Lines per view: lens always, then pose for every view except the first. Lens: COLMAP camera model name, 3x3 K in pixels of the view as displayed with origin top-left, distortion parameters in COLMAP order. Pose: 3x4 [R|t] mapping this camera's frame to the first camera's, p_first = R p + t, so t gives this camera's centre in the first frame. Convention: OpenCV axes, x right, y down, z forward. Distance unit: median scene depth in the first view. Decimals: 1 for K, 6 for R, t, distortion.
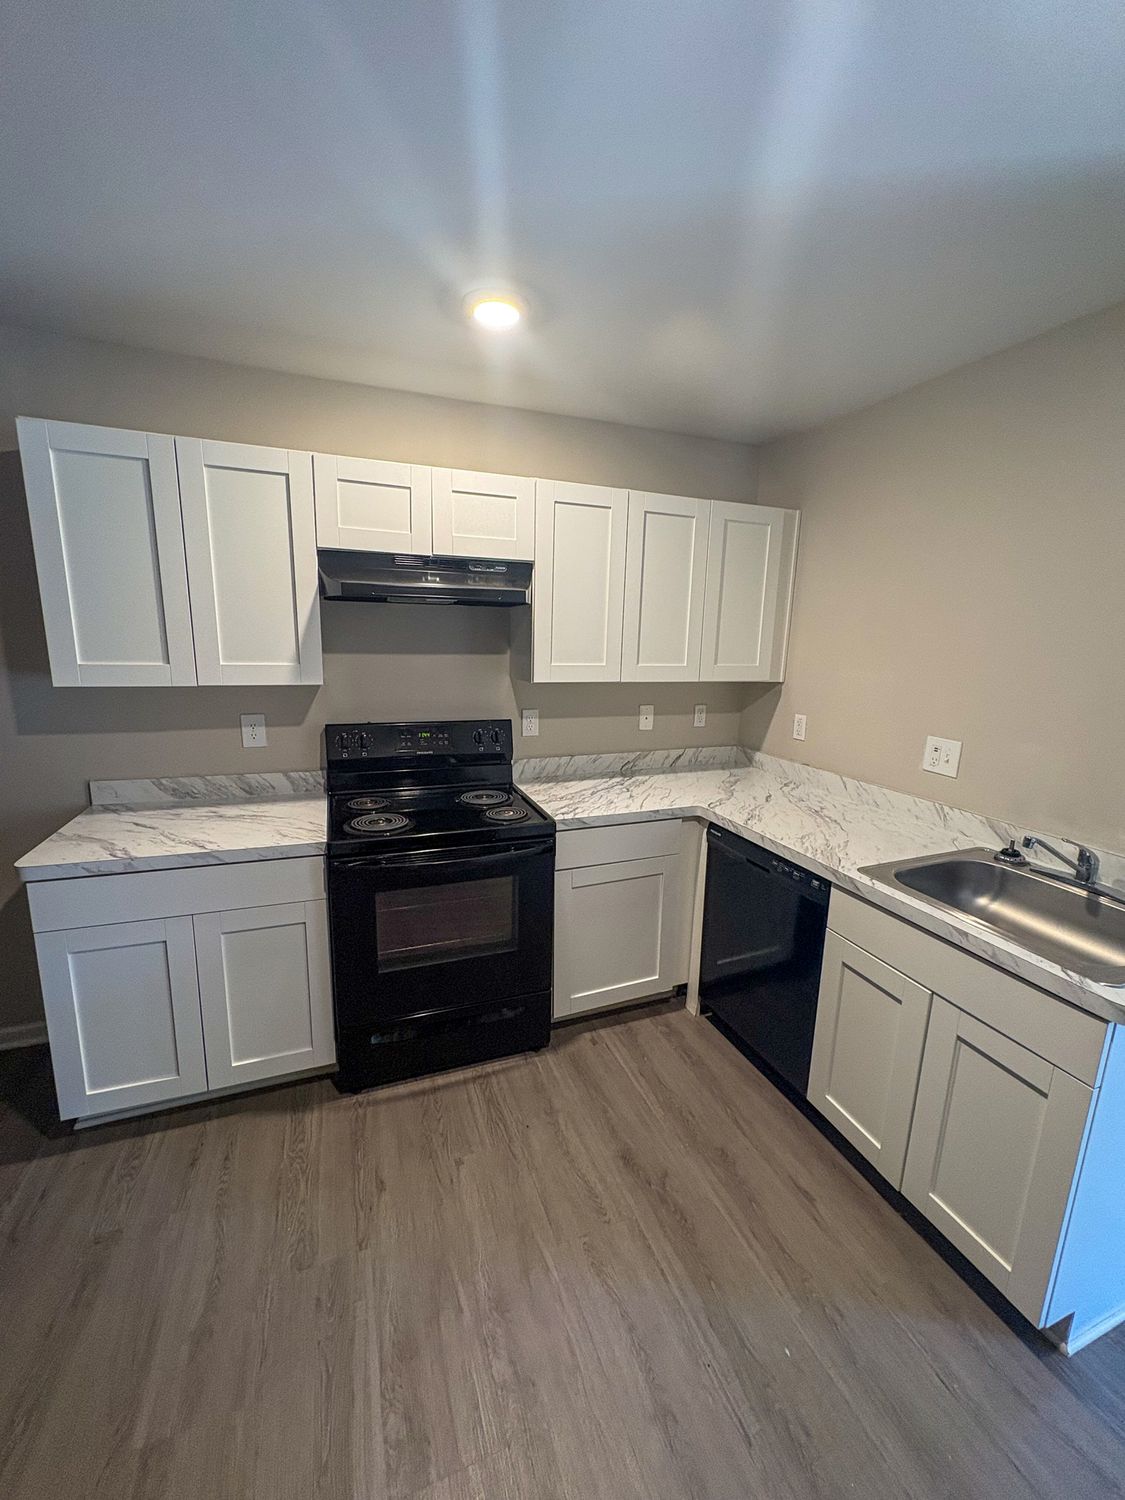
lens RADIAL K [[596.6, 0, 561.0], [0, 596.6, 749.9], [0, 0, 1]] dist [-0.001442, 0.000154]
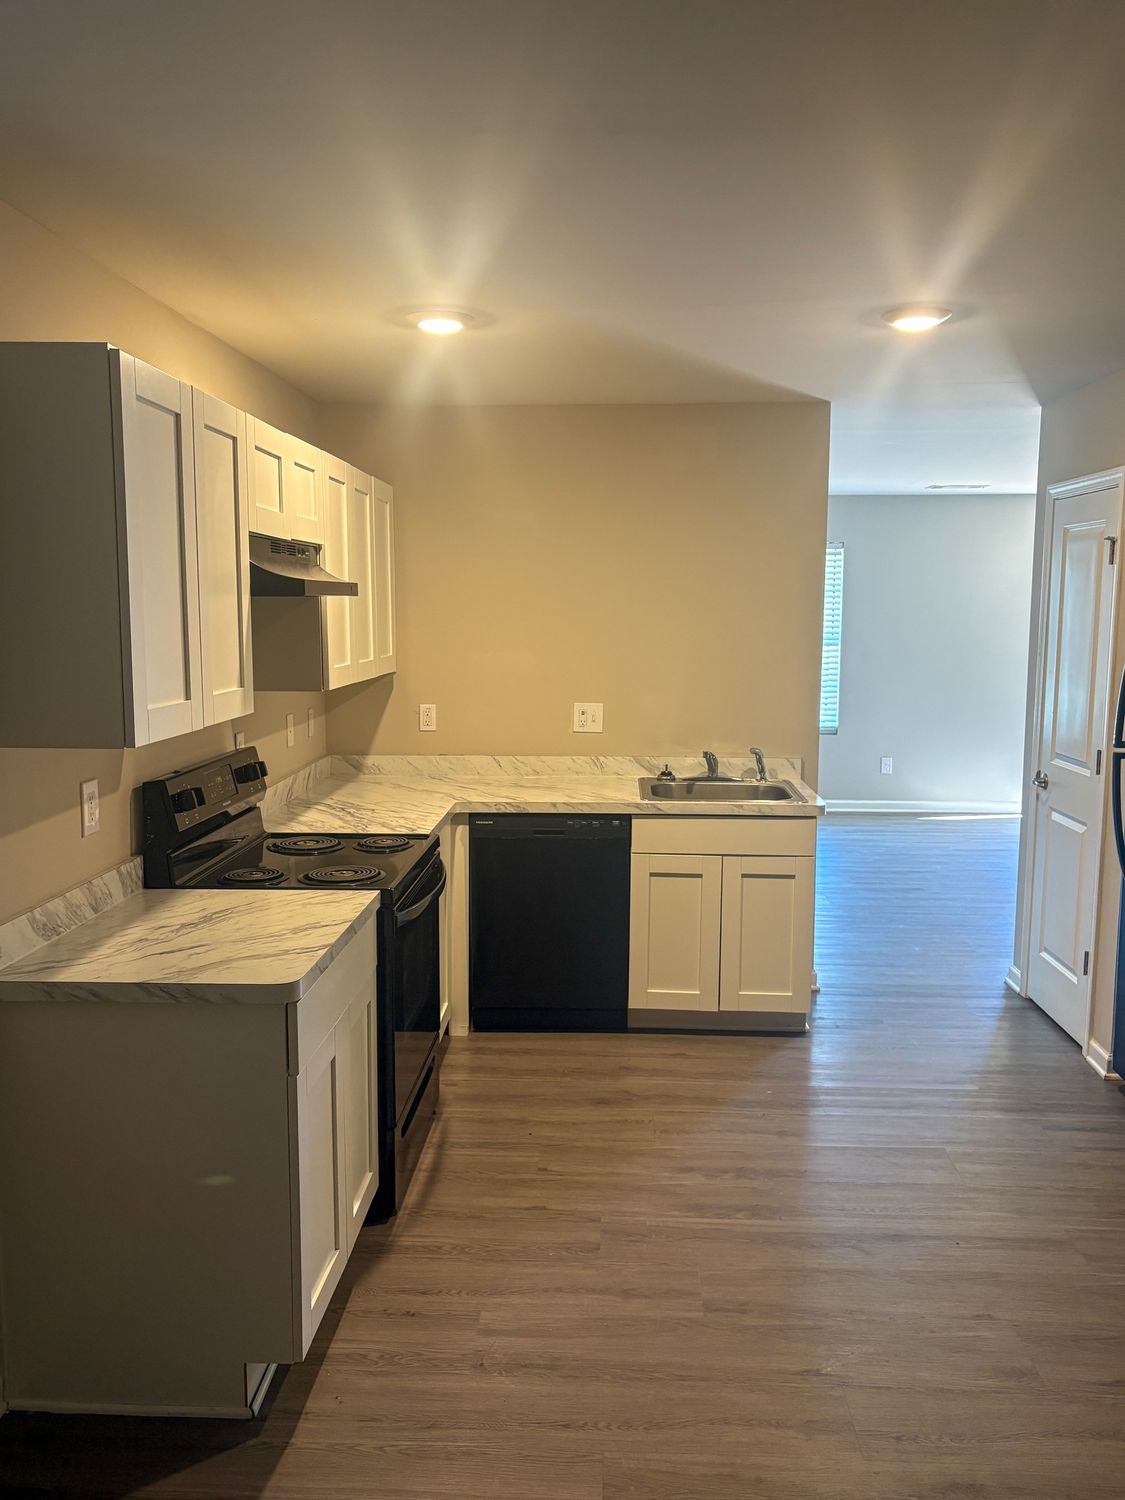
lens RADIAL K [[1179.9, 0, 563.7], [0, 1179.9, 748.6], [0, 0, 1]] dist [0.011755, -0.008589]
pose [[0.401438, -0.132896, 0.906193, -1.587538], [0.186901, 0.980483, 0.060995, -0.083607], [-0.896613, 0.144883, 0.418442, 0.051626]]
